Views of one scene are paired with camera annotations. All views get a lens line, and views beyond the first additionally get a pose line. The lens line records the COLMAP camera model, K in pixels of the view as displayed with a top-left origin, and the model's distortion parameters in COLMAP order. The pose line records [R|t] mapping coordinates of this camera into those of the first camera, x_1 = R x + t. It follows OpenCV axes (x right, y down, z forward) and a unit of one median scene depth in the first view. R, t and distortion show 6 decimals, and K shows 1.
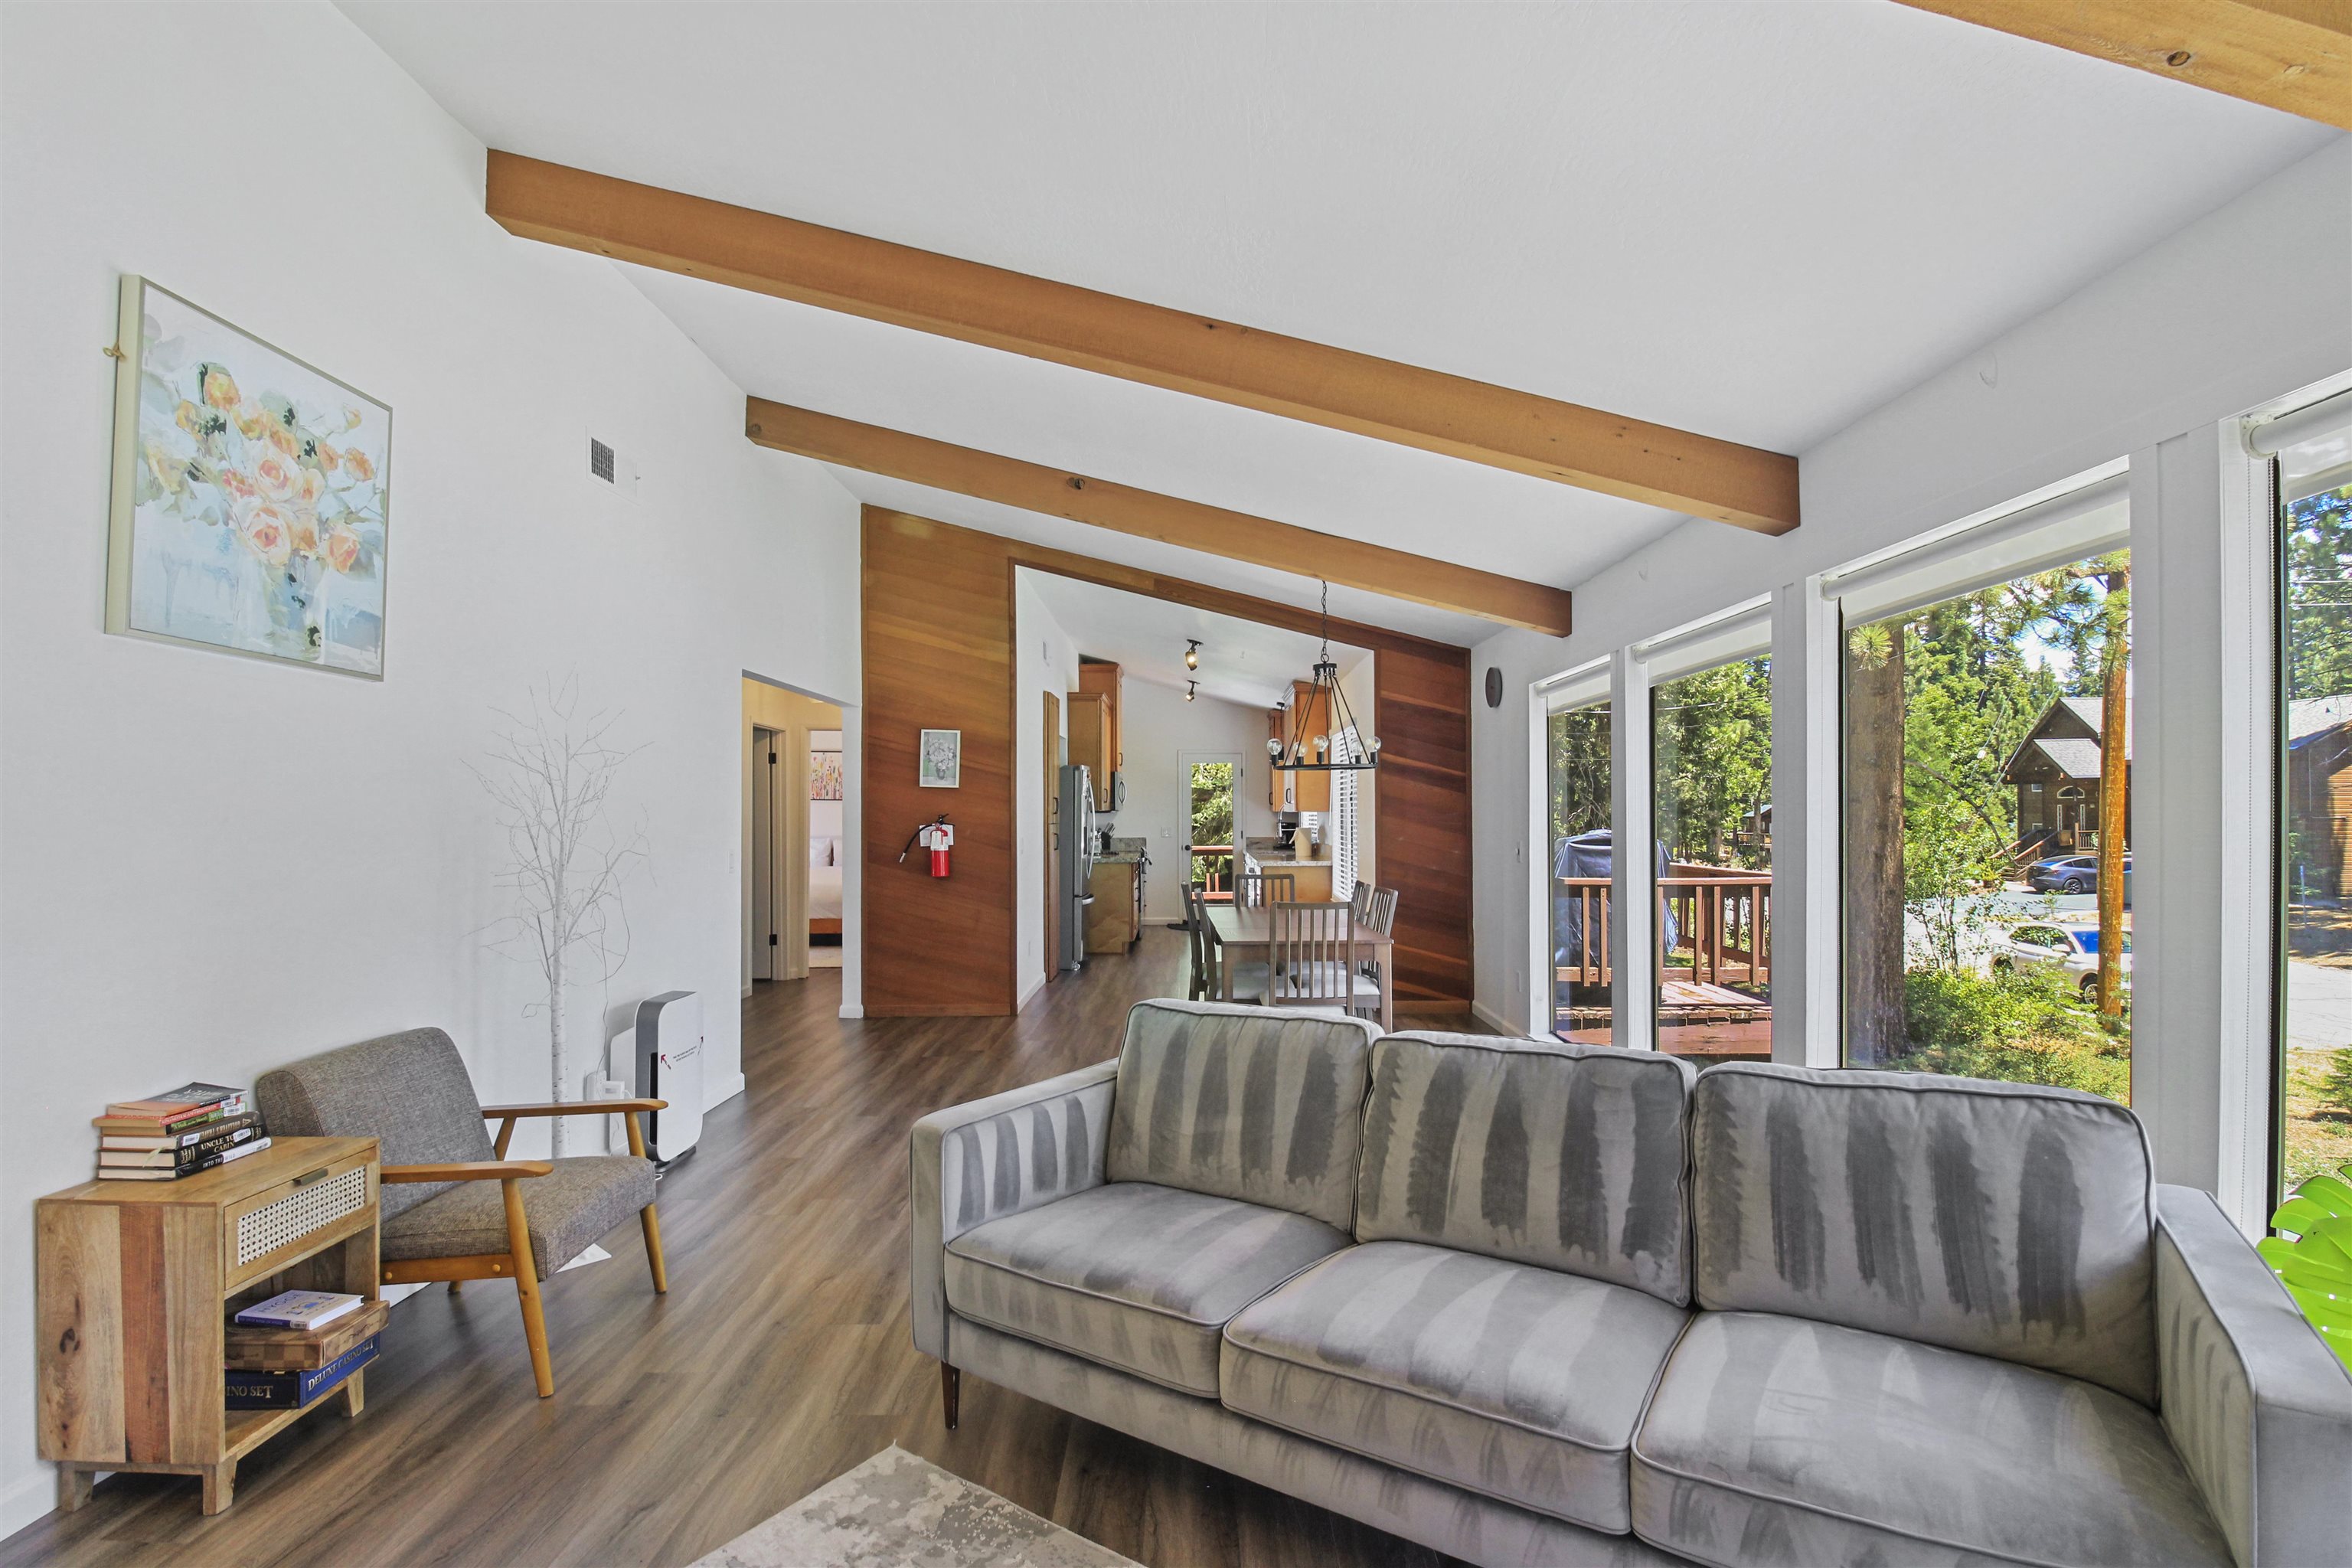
lens RADIAL K [[1084.3, 0, 1181.4], [0, 1084.3, 789.4], [0, 0, 1]] dist [0.018666, -0.022213]
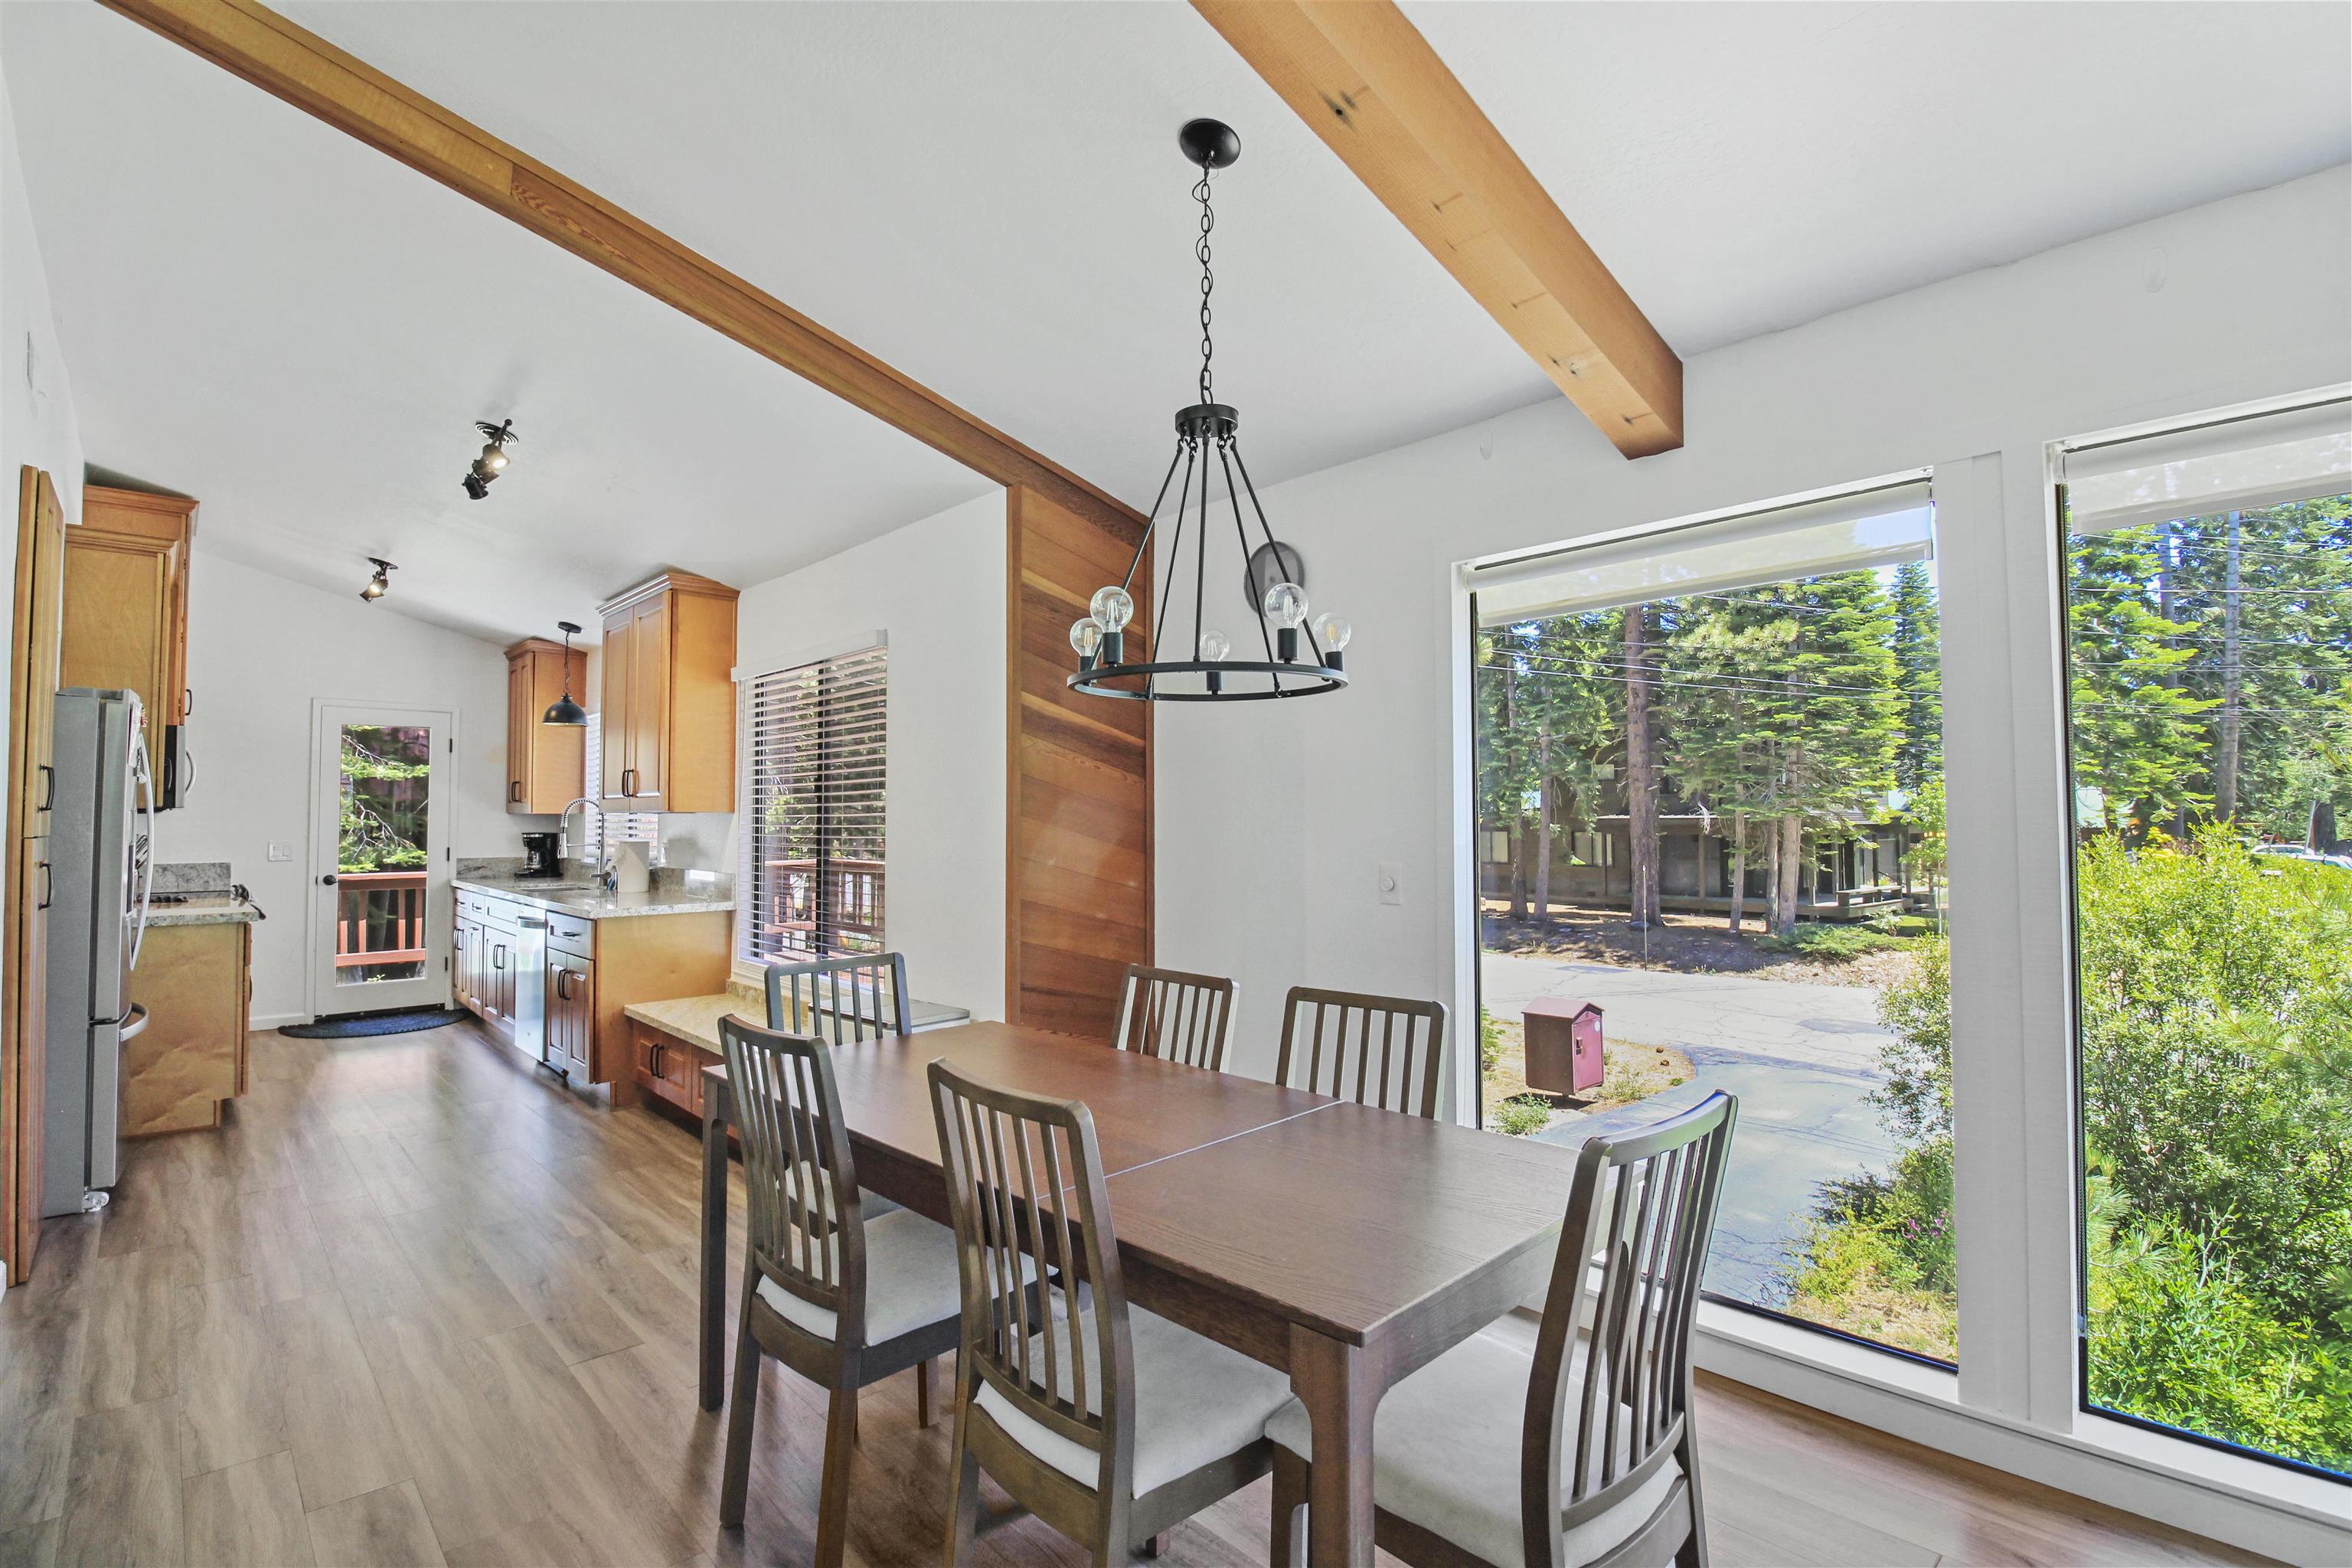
lens RADIAL K [[1084.3, 0, 1181.4], [0, 1084.3, 789.4], [0, 0, 1]] dist [0.018666, -0.022213]
pose [[0.728932, 0.021985, 0.684233, -0.080045], [-0.017151, 0.999757, -0.013852, 0.013218], [-0.684371, -0.001638, 0.729132, 0.446548]]
